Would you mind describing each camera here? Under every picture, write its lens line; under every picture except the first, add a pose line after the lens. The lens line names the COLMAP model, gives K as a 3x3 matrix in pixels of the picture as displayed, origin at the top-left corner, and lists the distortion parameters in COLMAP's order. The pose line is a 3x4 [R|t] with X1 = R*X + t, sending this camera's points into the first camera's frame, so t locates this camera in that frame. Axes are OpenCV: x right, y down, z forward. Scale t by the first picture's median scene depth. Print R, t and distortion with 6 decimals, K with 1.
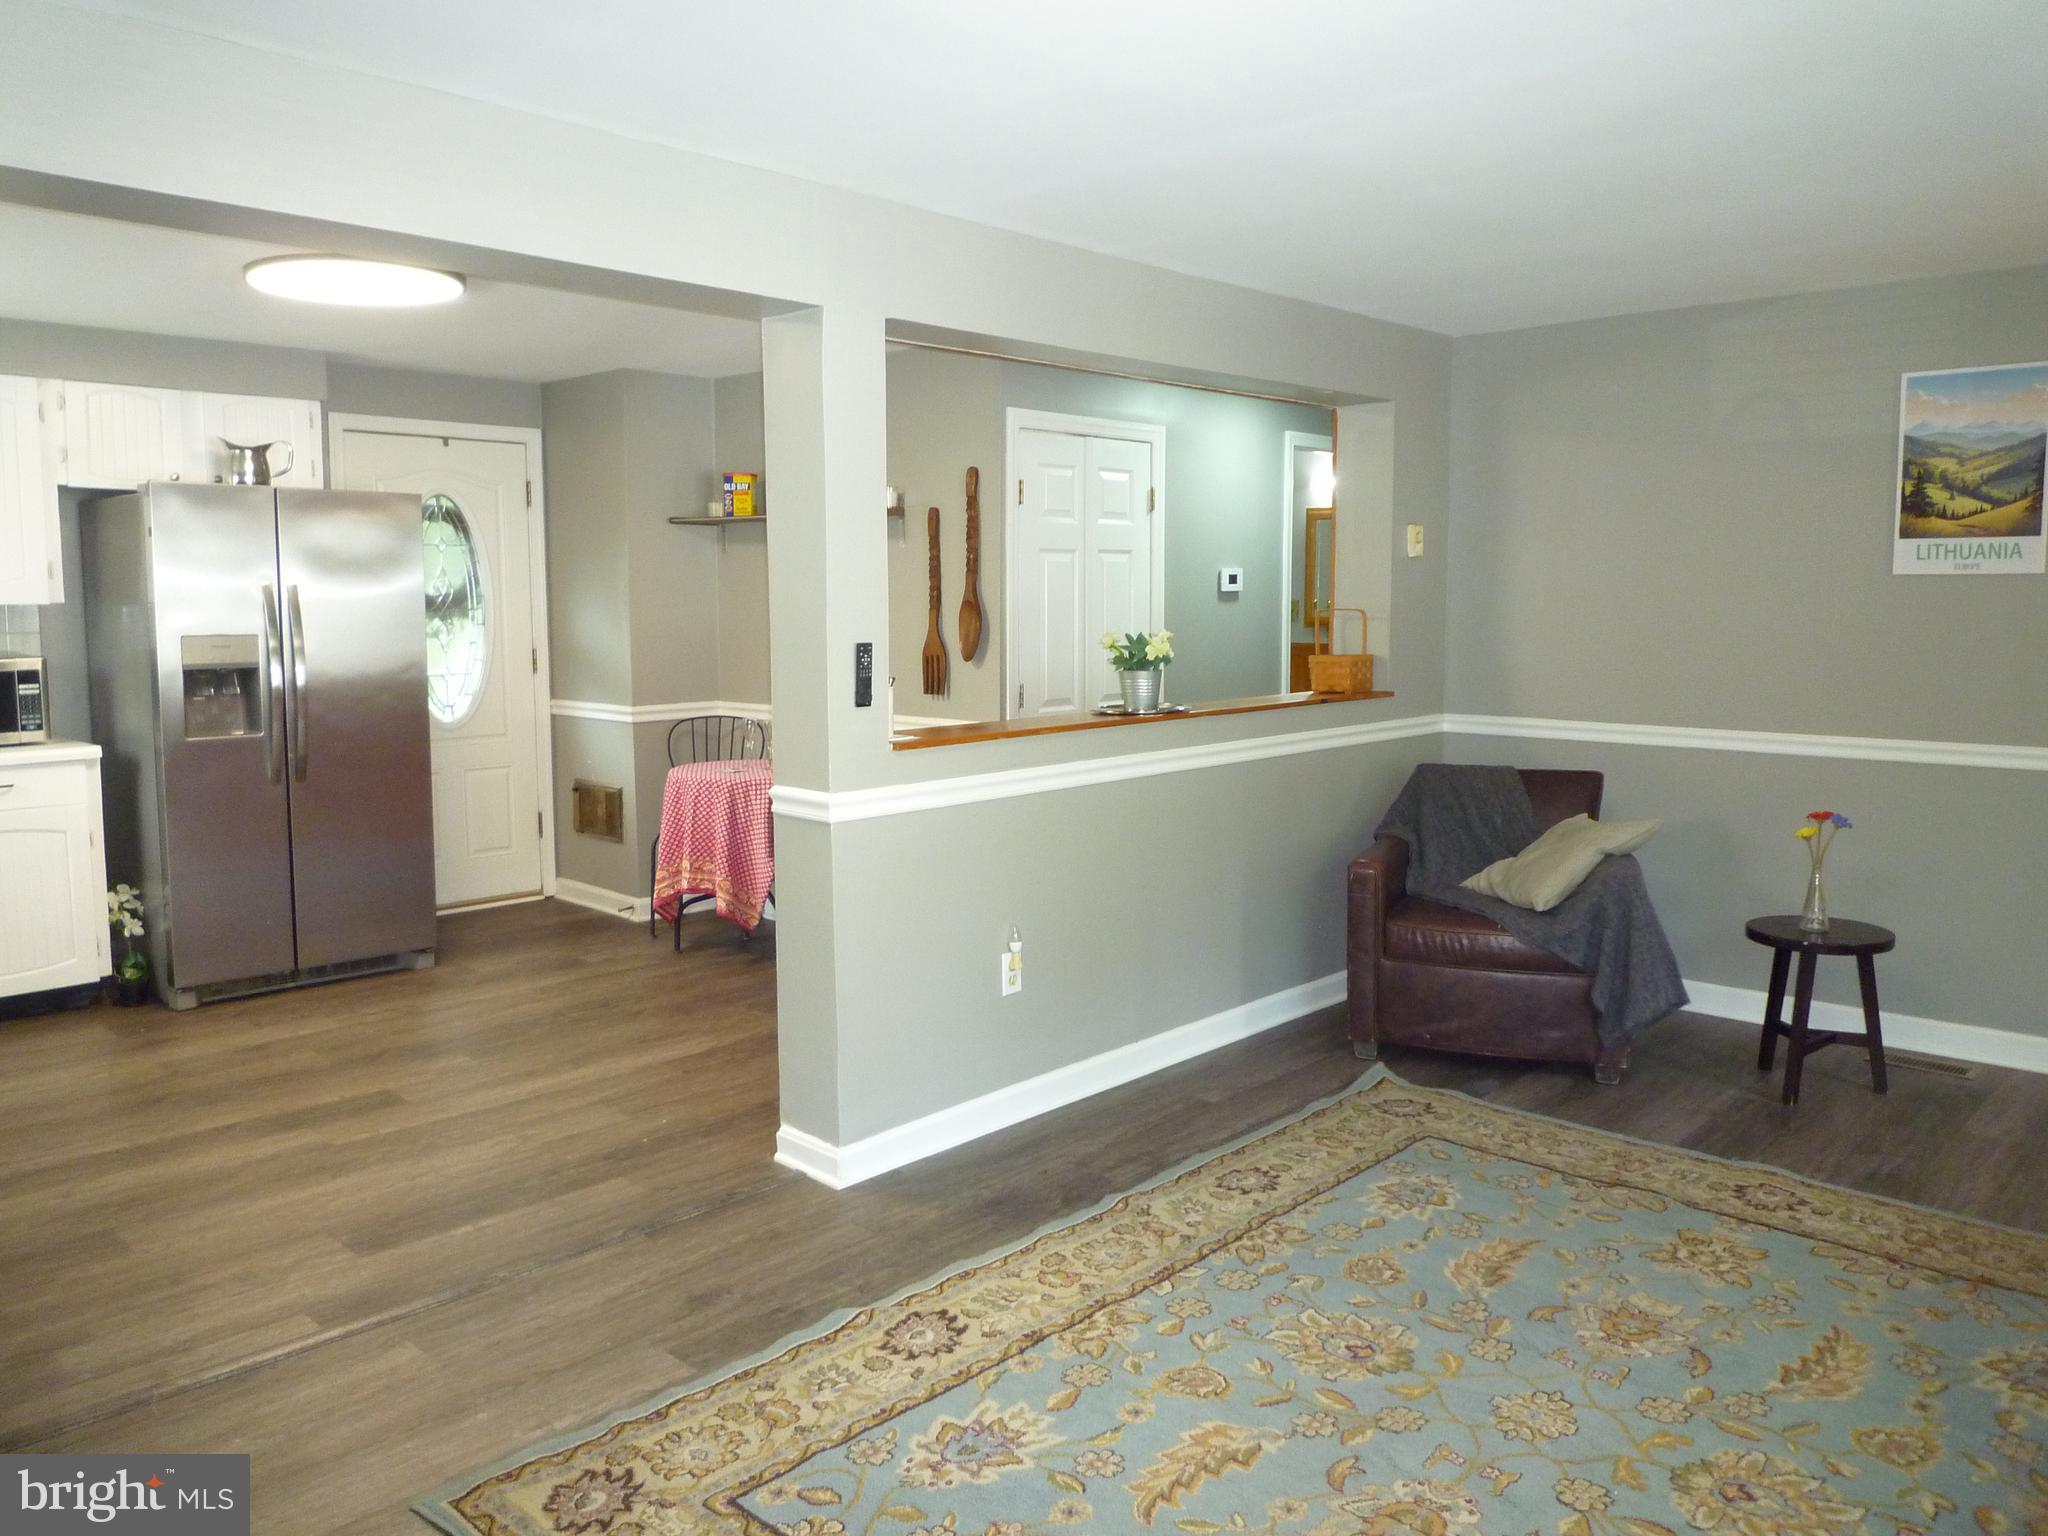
lens RADIAL K [[1516.0, 0, 1027.1], [0, 1516.0, 760.3], [0, 0, 1]] dist [-0.033740, 0.000194]
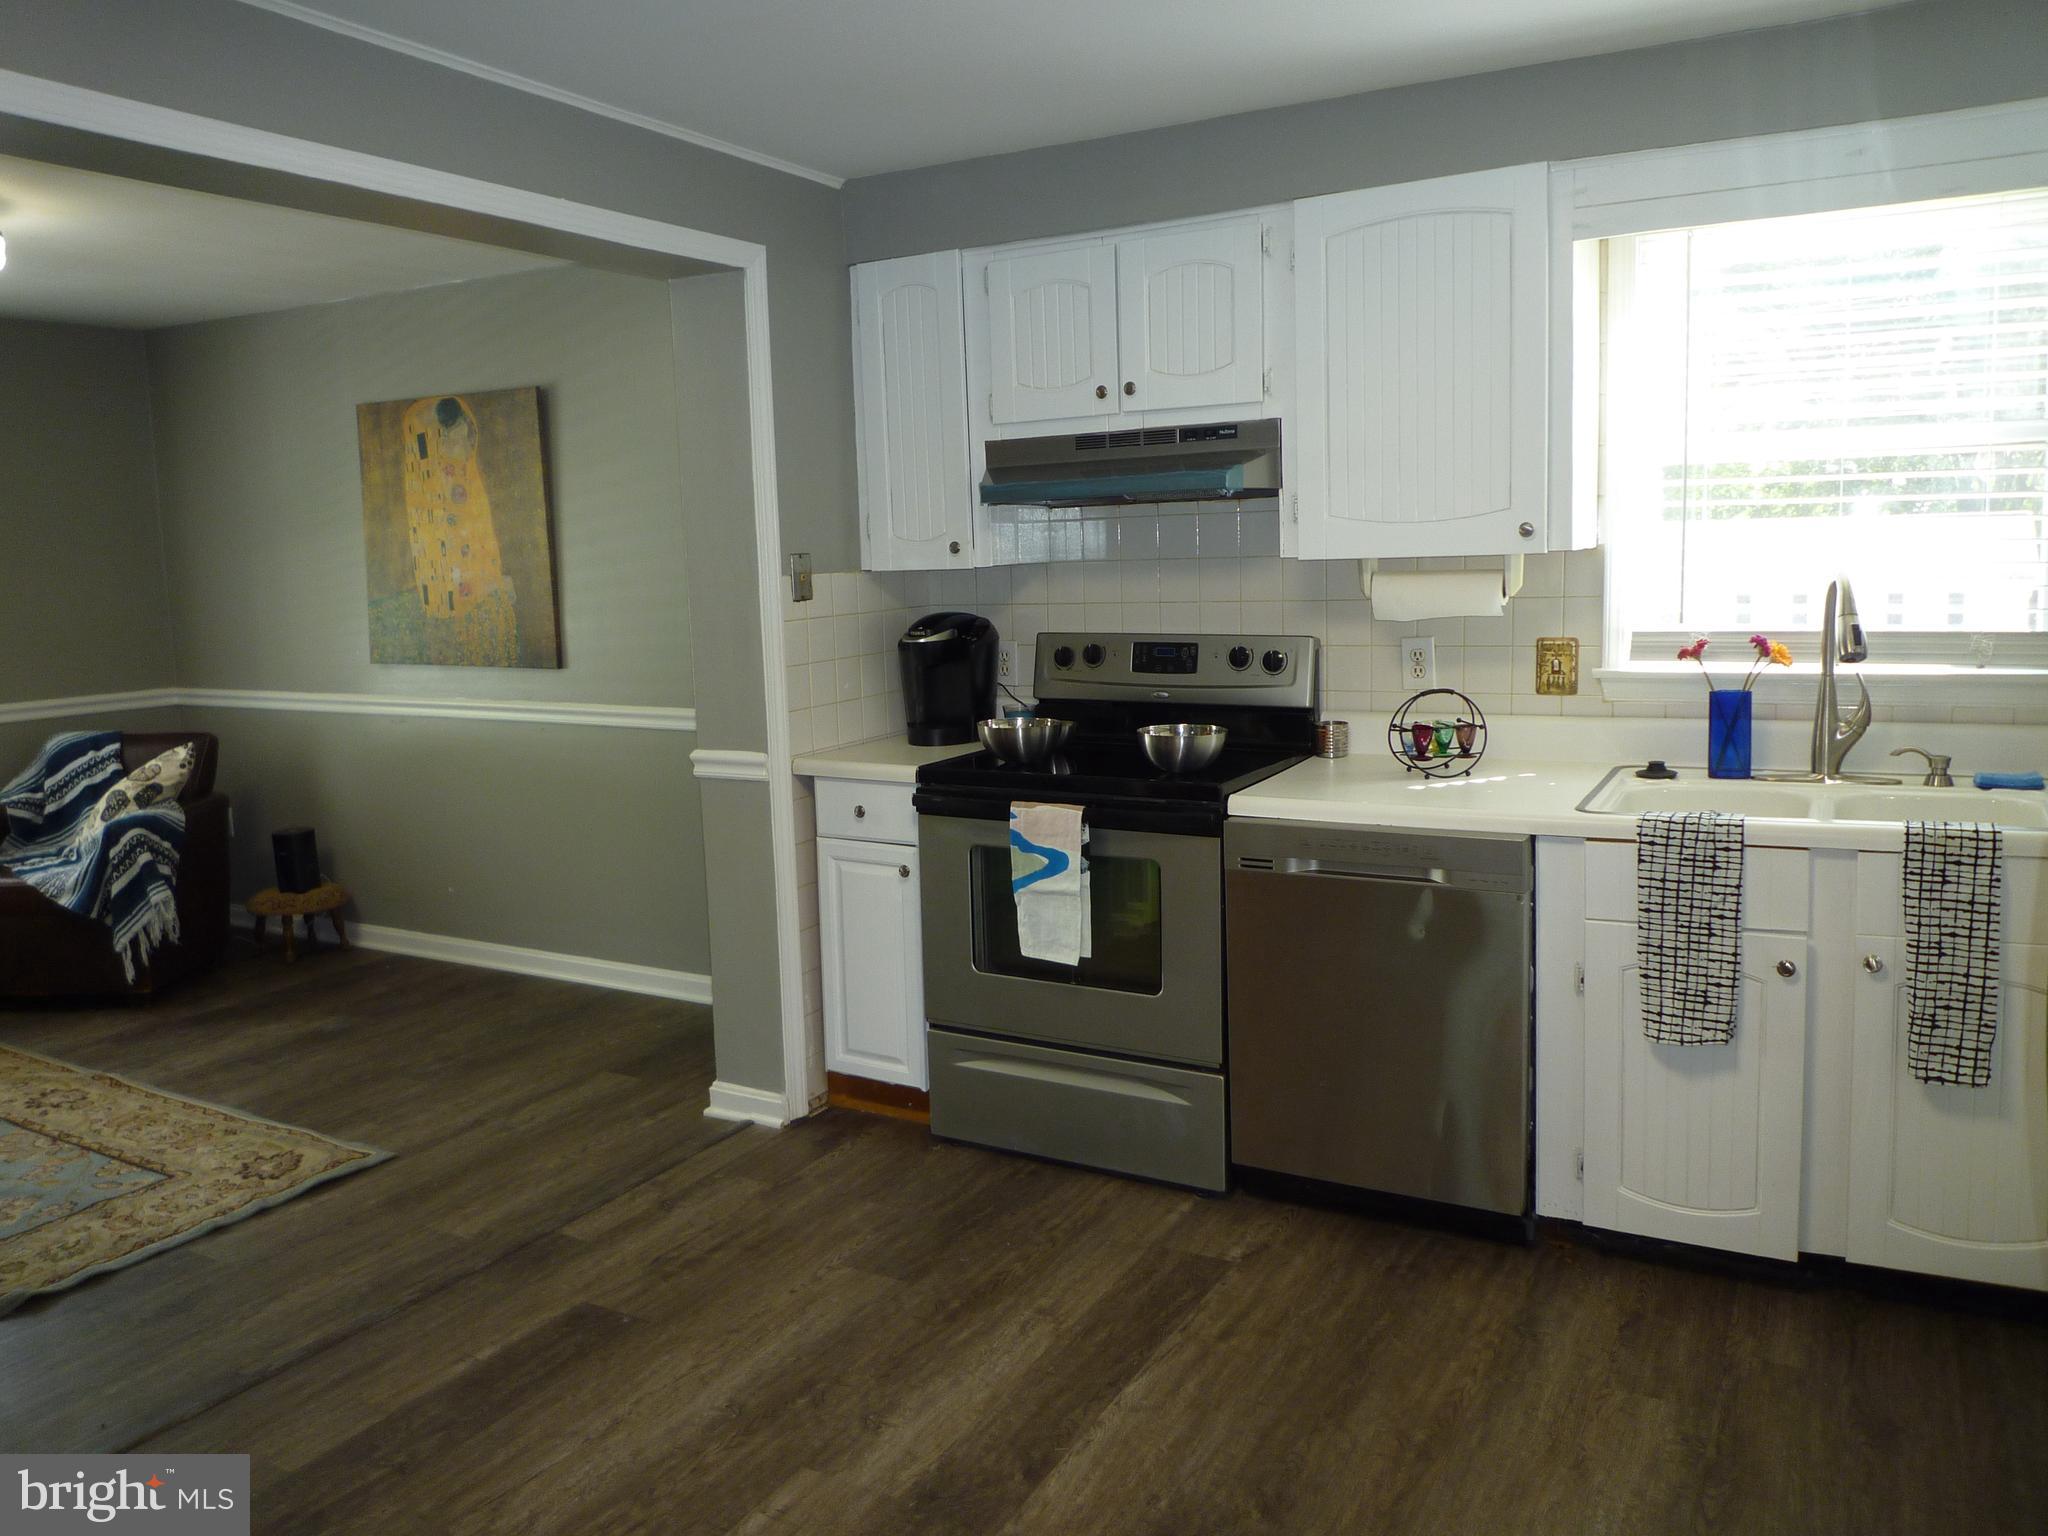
lens RADIAL K [[1516.0, 0, 1027.1], [0, 1516.0, 760.3], [0, 0, 1]] dist [-0.033740, 0.000194]
pose [[-0.968565, 0.059127, -0.241629, -0.280537], [-0.000895, 0.970506, 0.241075, -0.112265], [0.248757, 0.233713, -0.939946, 1.026035]]
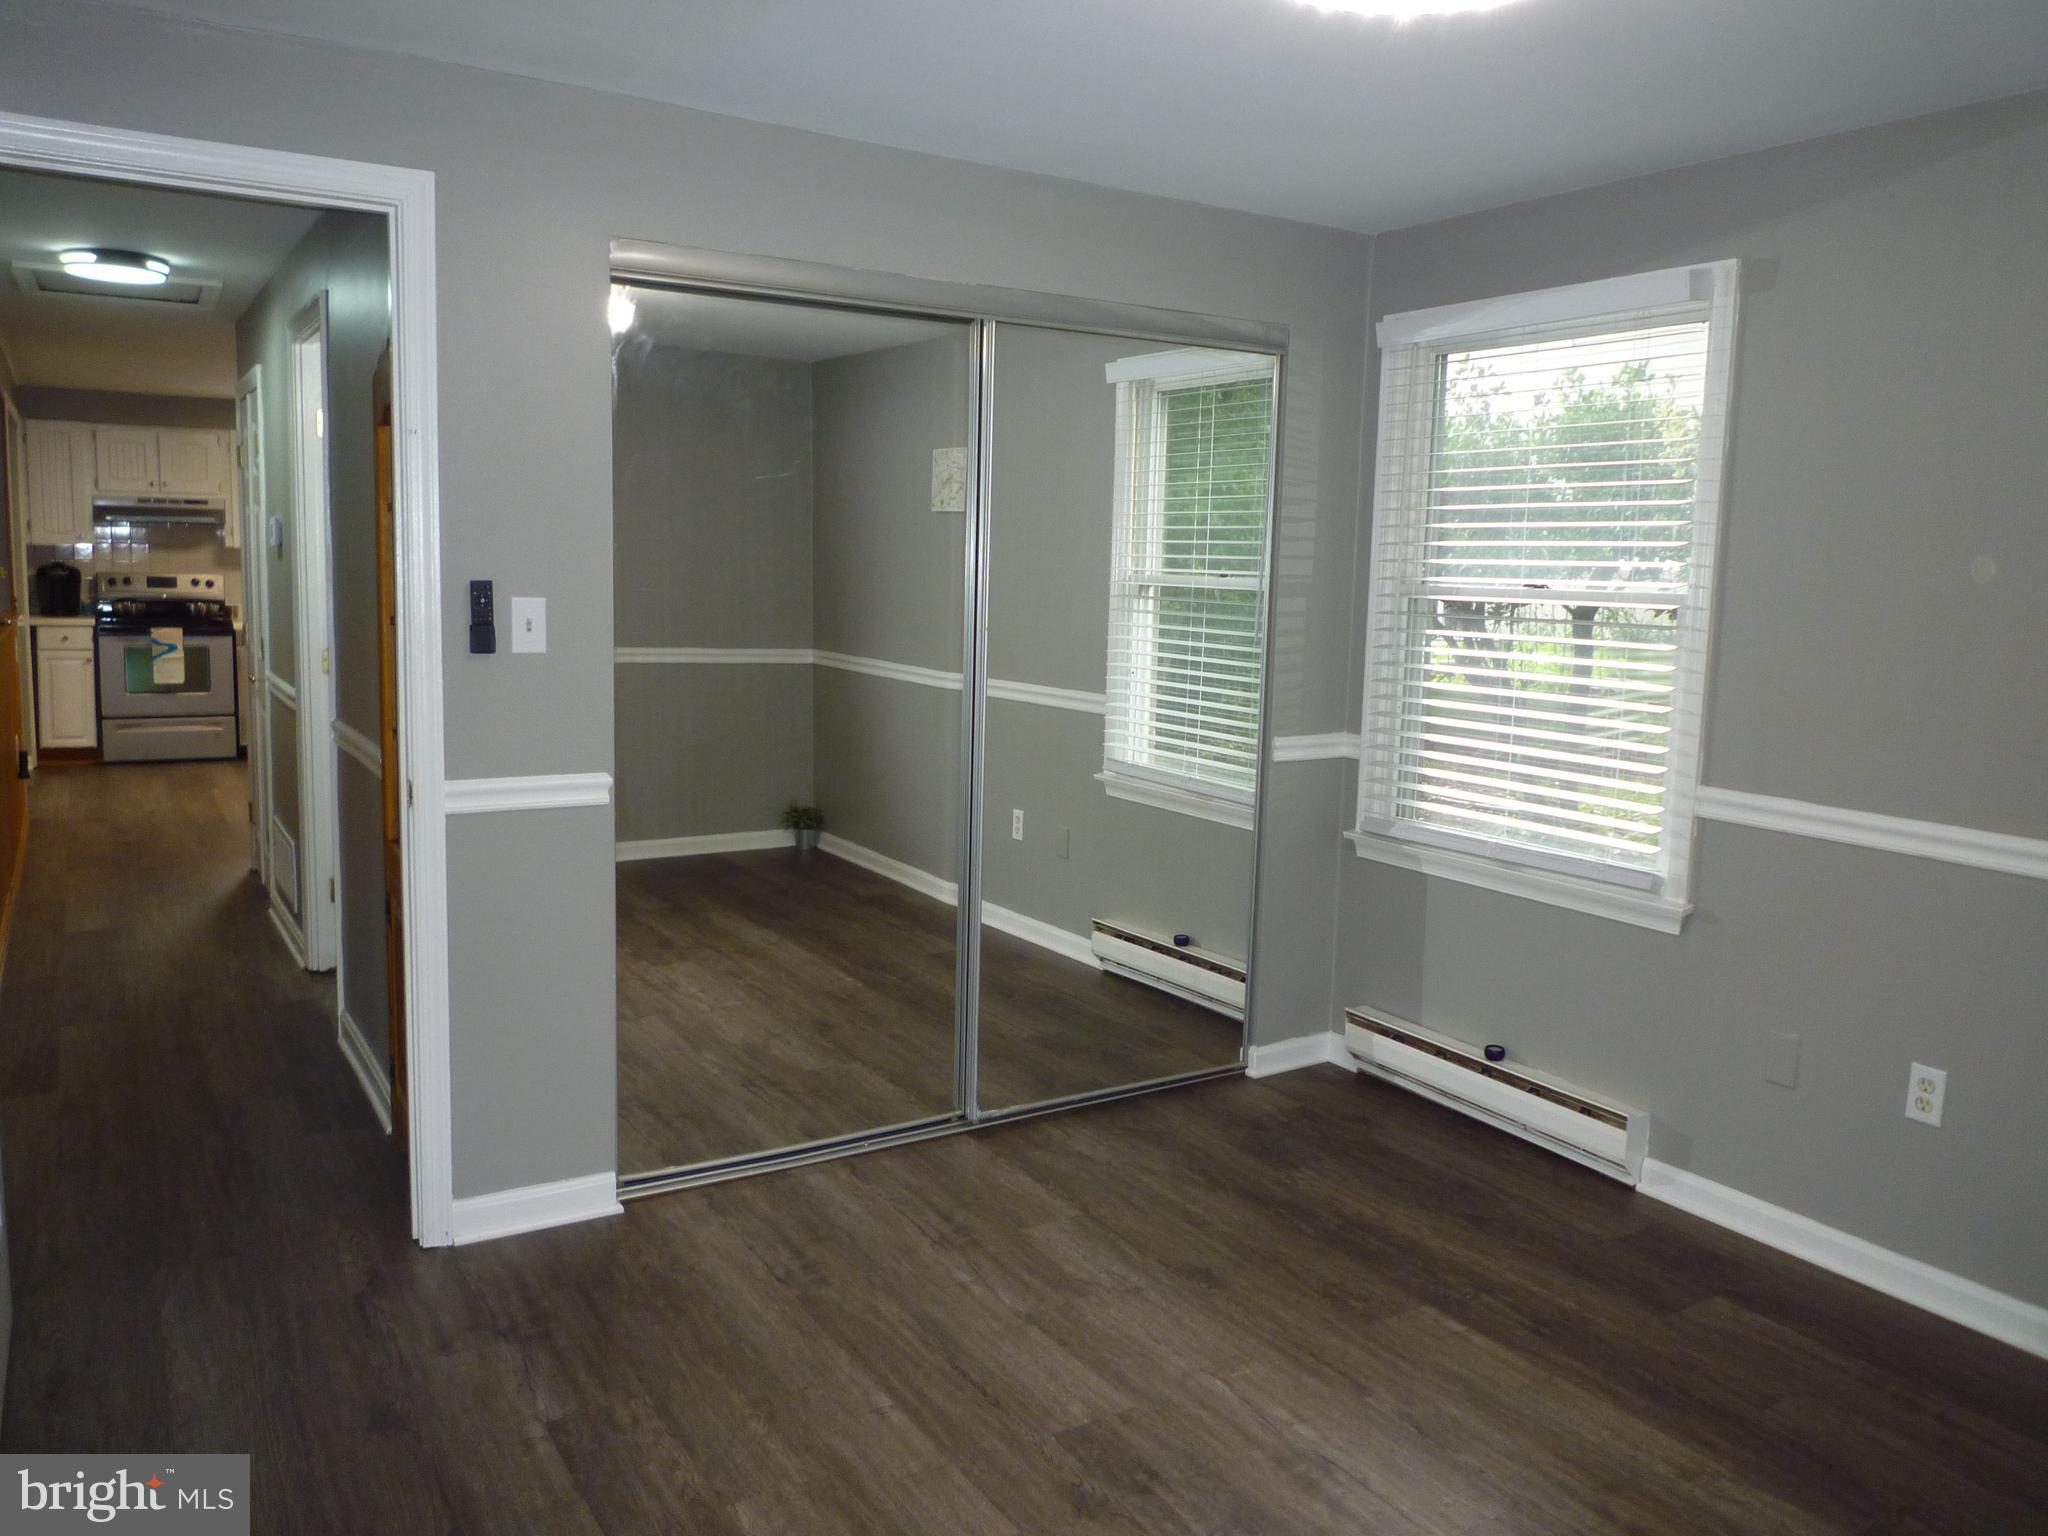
lens RADIAL K [[1516.0, 0, 1027.1], [0, 1516.0, 760.3], [0, 0, 1]] dist [-0.033740, 0.000194]
pose [[-0.246783, 0.116903, -0.961994, 0.924605], [-0.136559, 0.978596, 0.153953, -0.197331], [0.959401, 0.169362, -0.225537, 1.784295]]
